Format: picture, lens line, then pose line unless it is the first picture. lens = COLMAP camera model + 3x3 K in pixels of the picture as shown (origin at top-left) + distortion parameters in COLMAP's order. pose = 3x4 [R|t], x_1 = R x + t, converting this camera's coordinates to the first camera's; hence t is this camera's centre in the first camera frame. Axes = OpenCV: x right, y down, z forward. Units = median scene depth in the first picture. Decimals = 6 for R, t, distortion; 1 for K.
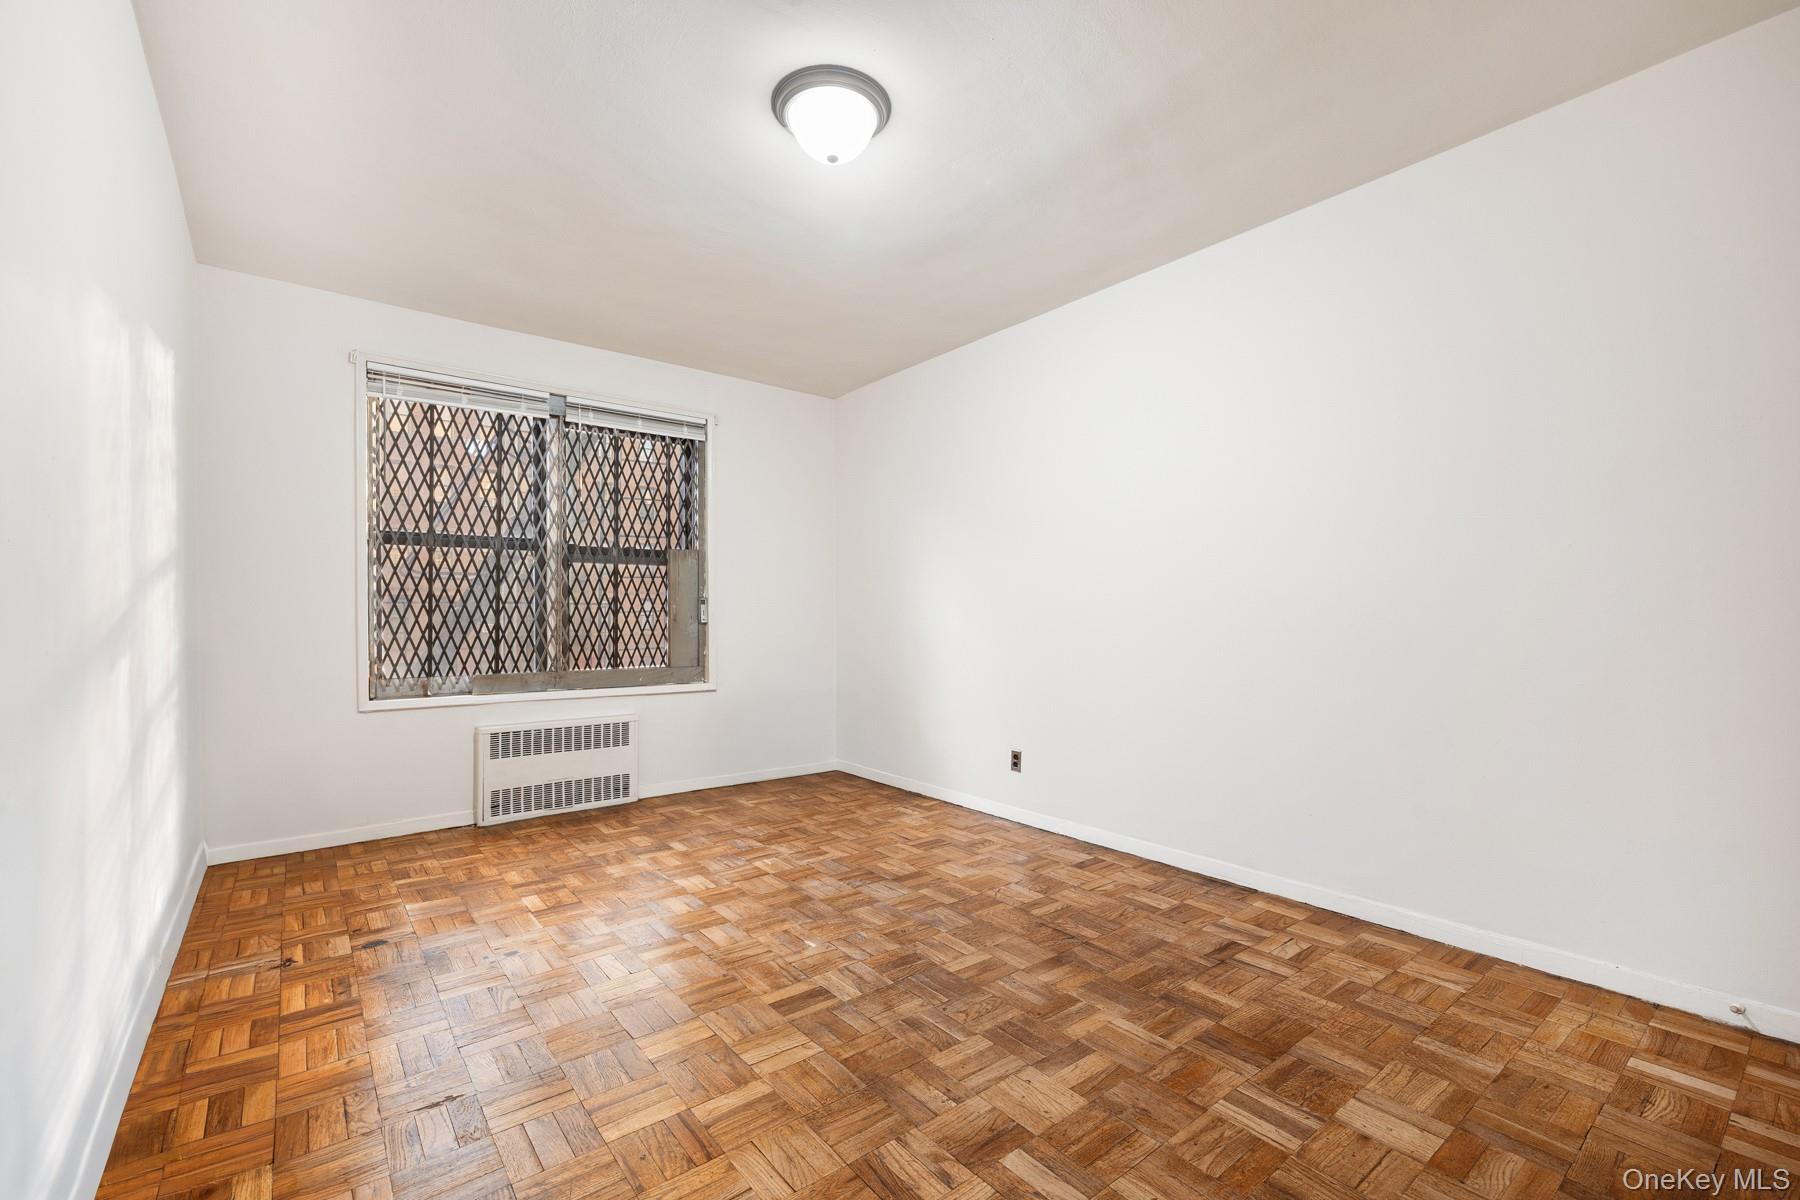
lens RADIAL K [[753.6, 0, 904.1], [0, 753.6, 611.2], [0, 0, 1]] dist [0.001541, -0.000328]
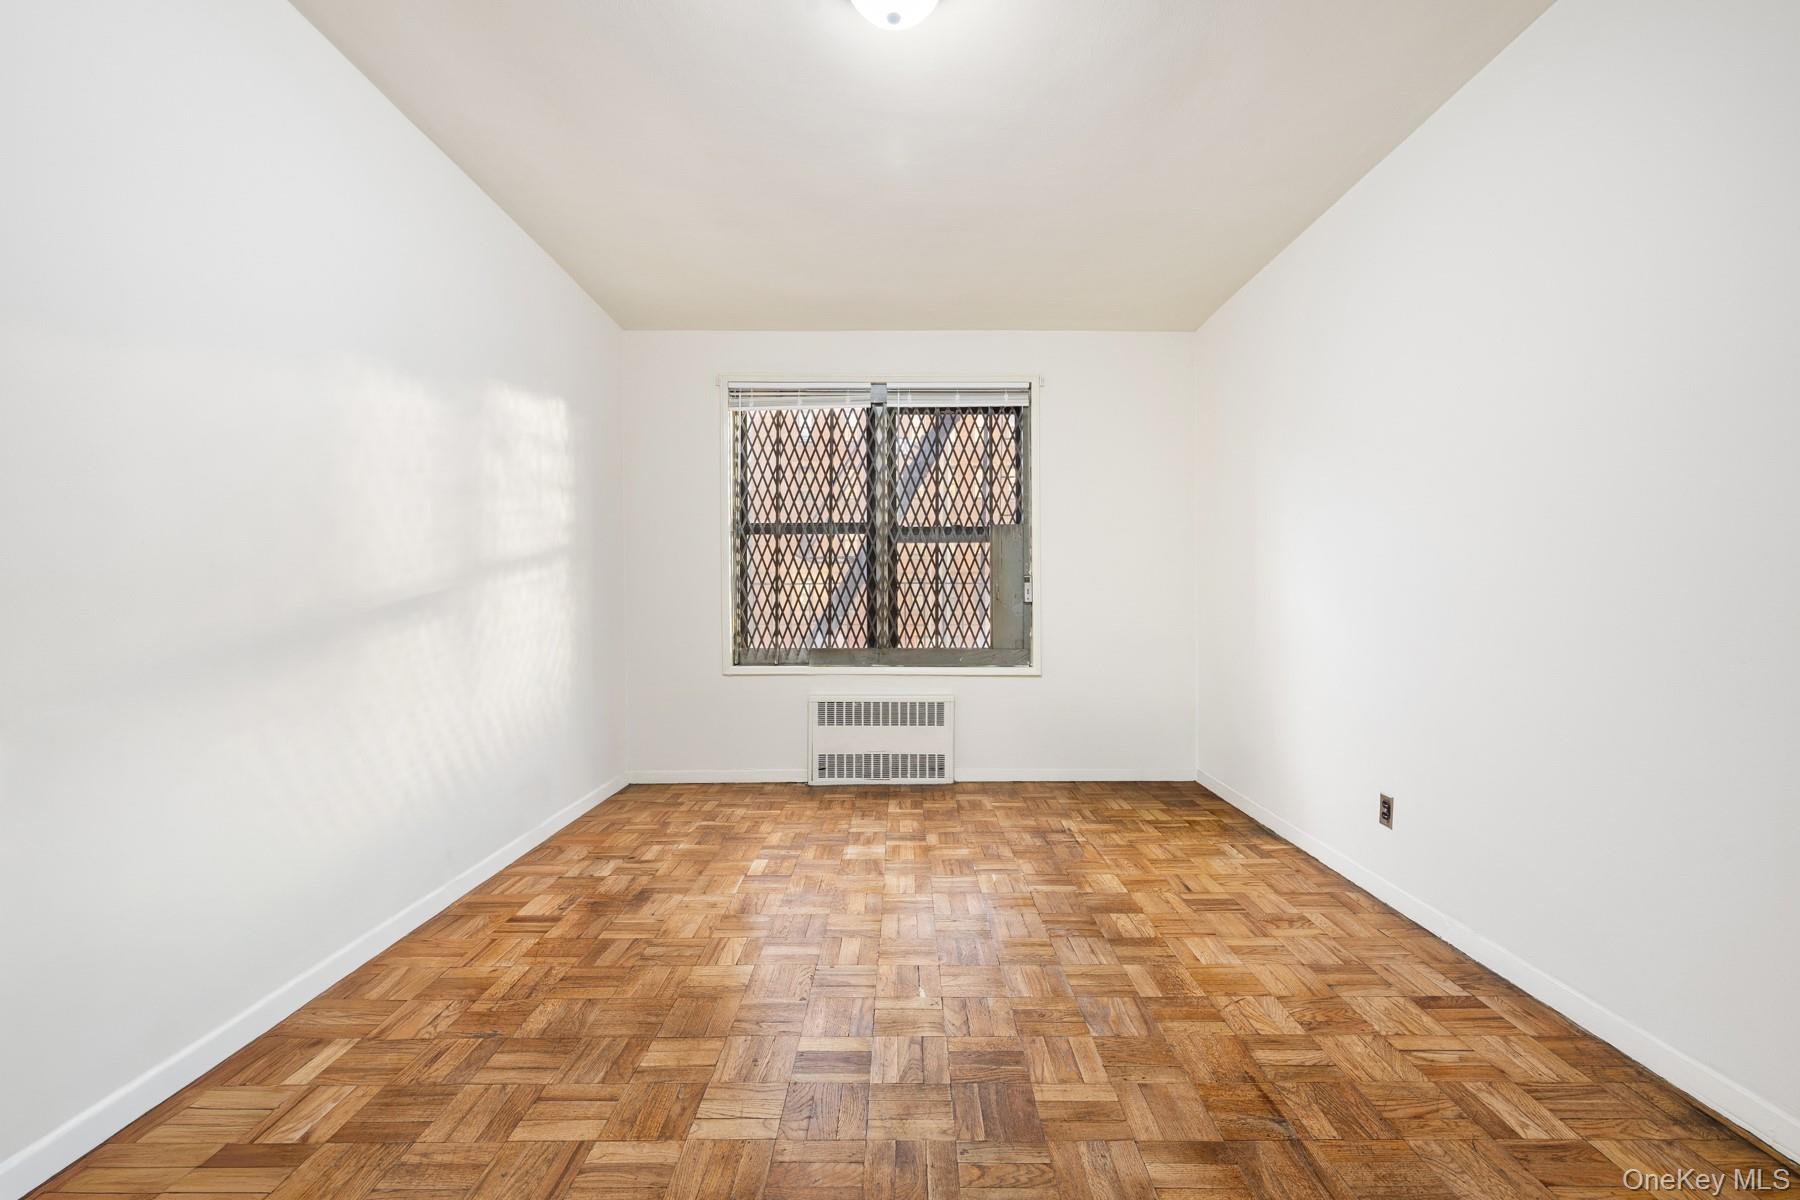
lens RADIAL K [[753.6, 0, 910.4], [0, 753.6, 596.7], [0, 0, 1]] dist [0.001541, -0.000328]
pose [[0.785618, -0.000796, -0.618712, 0.249204], [0.005449, 0.999969, 0.005632, 0.003438], [0.618688, -0.007796, 0.785598, 0.233063]]
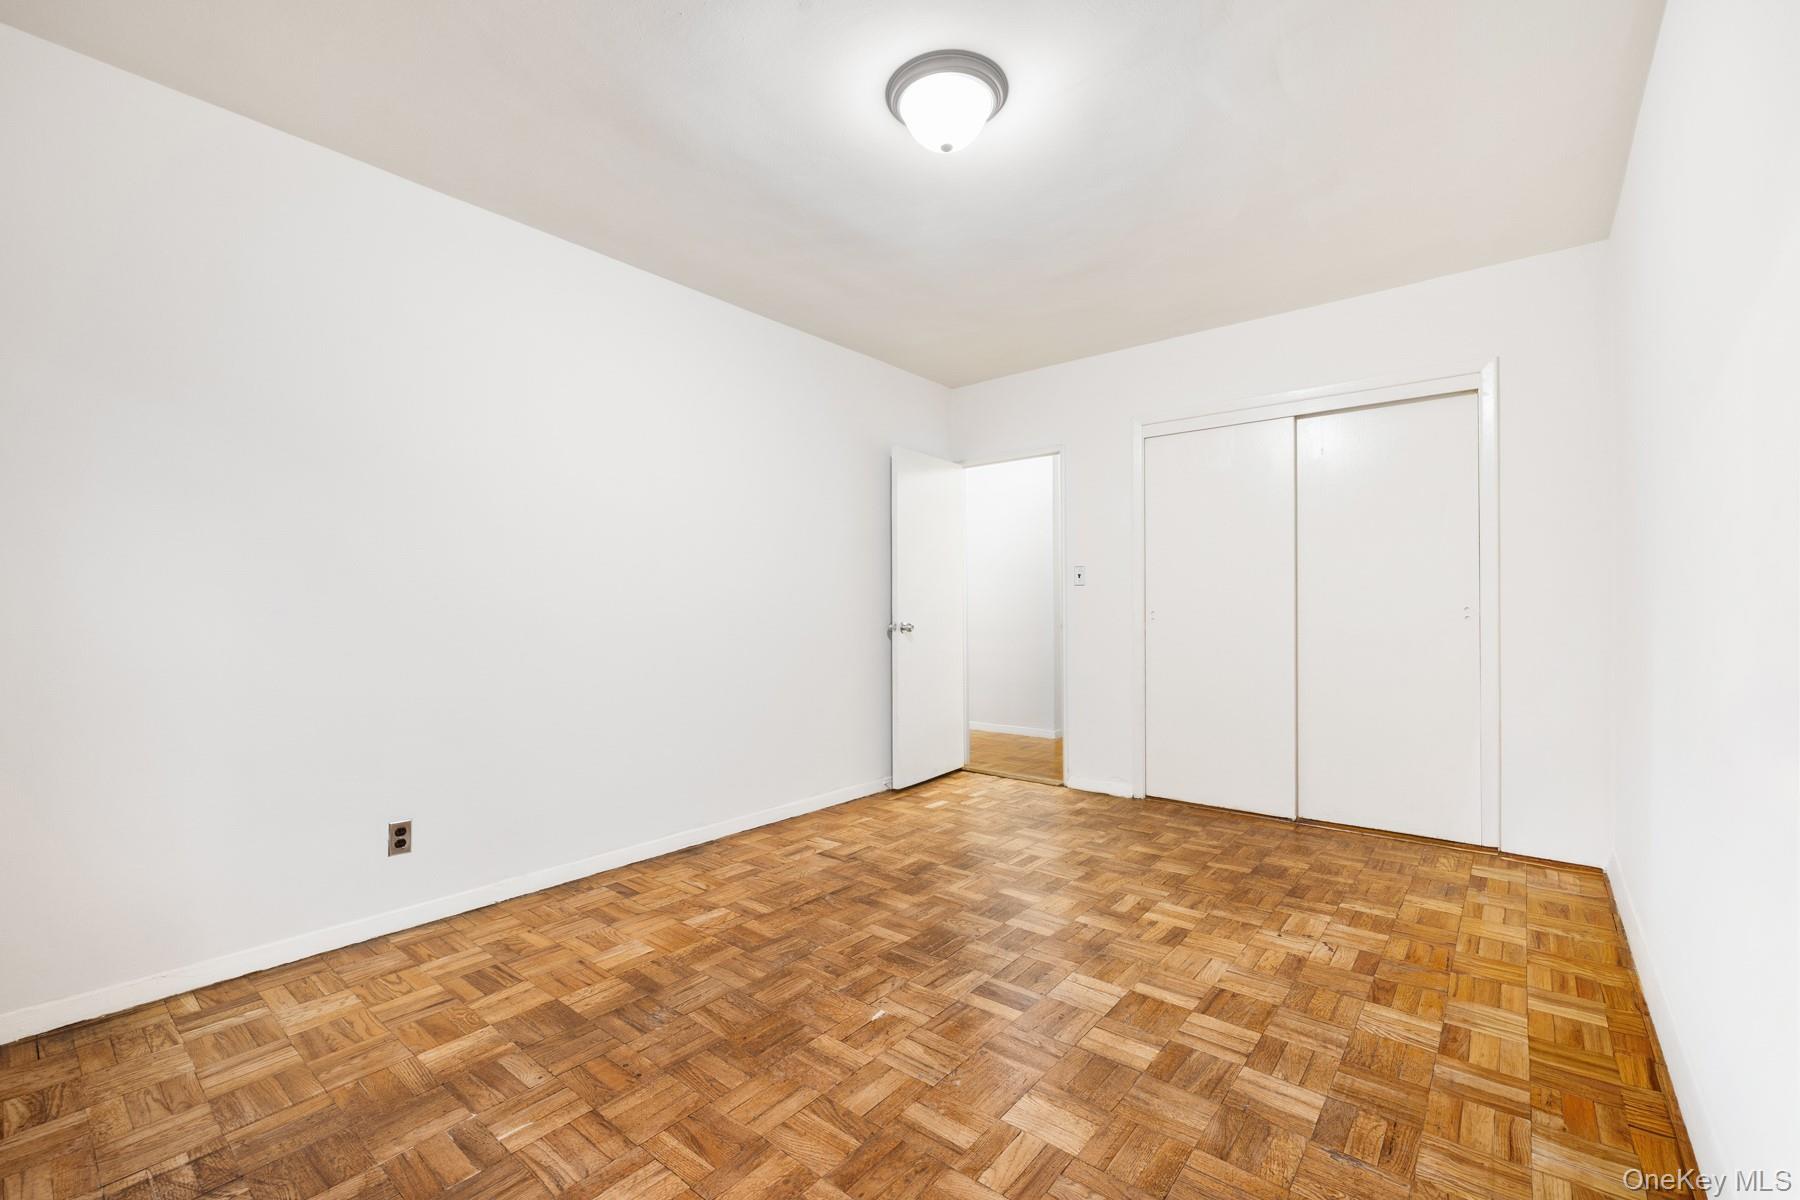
lens RADIAL K [[753.6, 0, 886.7], [0, 753.6, 601.7], [0, 0, 1]] dist [0.001541, -0.000328]
pose [[-0.186601, 0.010814, 0.982376, -0.626423], [-0.001776, 0.999934, -0.011345, -0.001240], [-0.982434, -0.003862, -0.186570, 0.762299]]
